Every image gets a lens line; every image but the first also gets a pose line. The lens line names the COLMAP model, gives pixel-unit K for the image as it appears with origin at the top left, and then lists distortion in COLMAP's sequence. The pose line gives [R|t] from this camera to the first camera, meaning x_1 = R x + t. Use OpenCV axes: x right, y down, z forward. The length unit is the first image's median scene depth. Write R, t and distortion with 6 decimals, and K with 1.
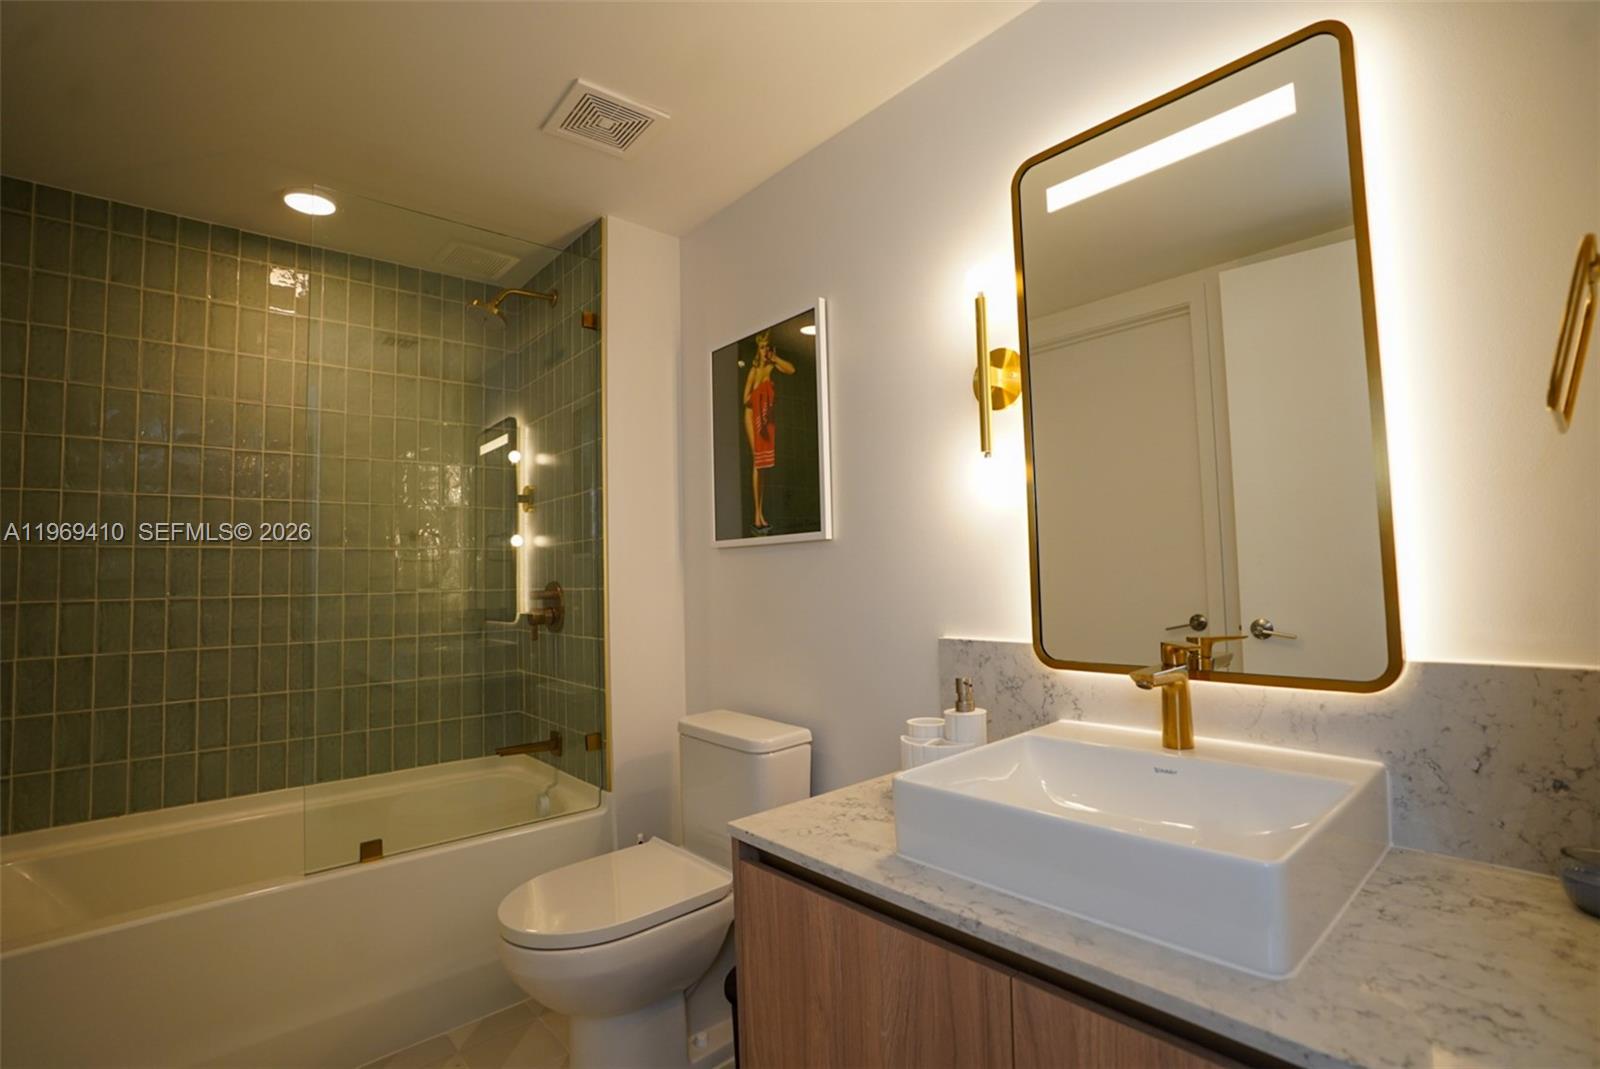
lens RADIAL K [[744.6, 0, 814.4], [0, 744.6, 528.8], [0, 0, 1]] dist [-0.055809, 0.018662]
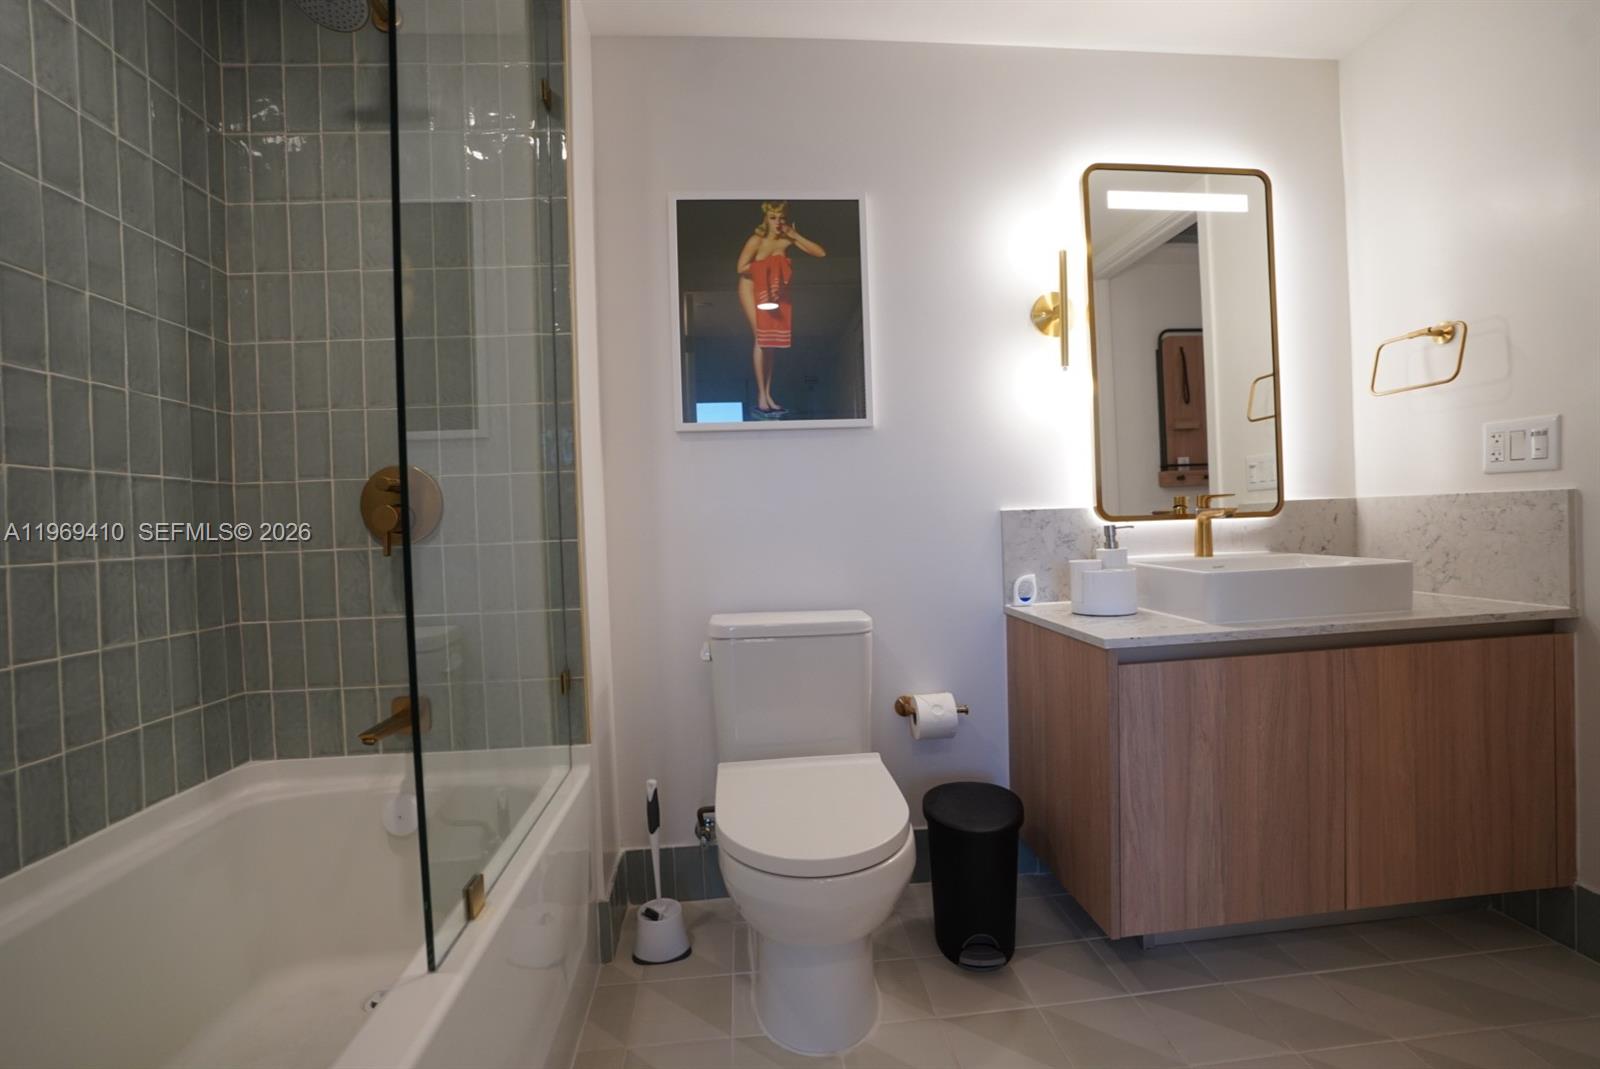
lens RADIAL K [[744.6, 0, 821.6], [0, 744.6, 524.3], [0, 0, 1]] dist [-0.055809, 0.018662]
pose [[0.581827, 0.001022, 0.813312, -0.800342], [-0.029592, 0.999364, 0.019914, 0.120892], [-0.812774, -0.035654, 0.581487, 0.408159]]
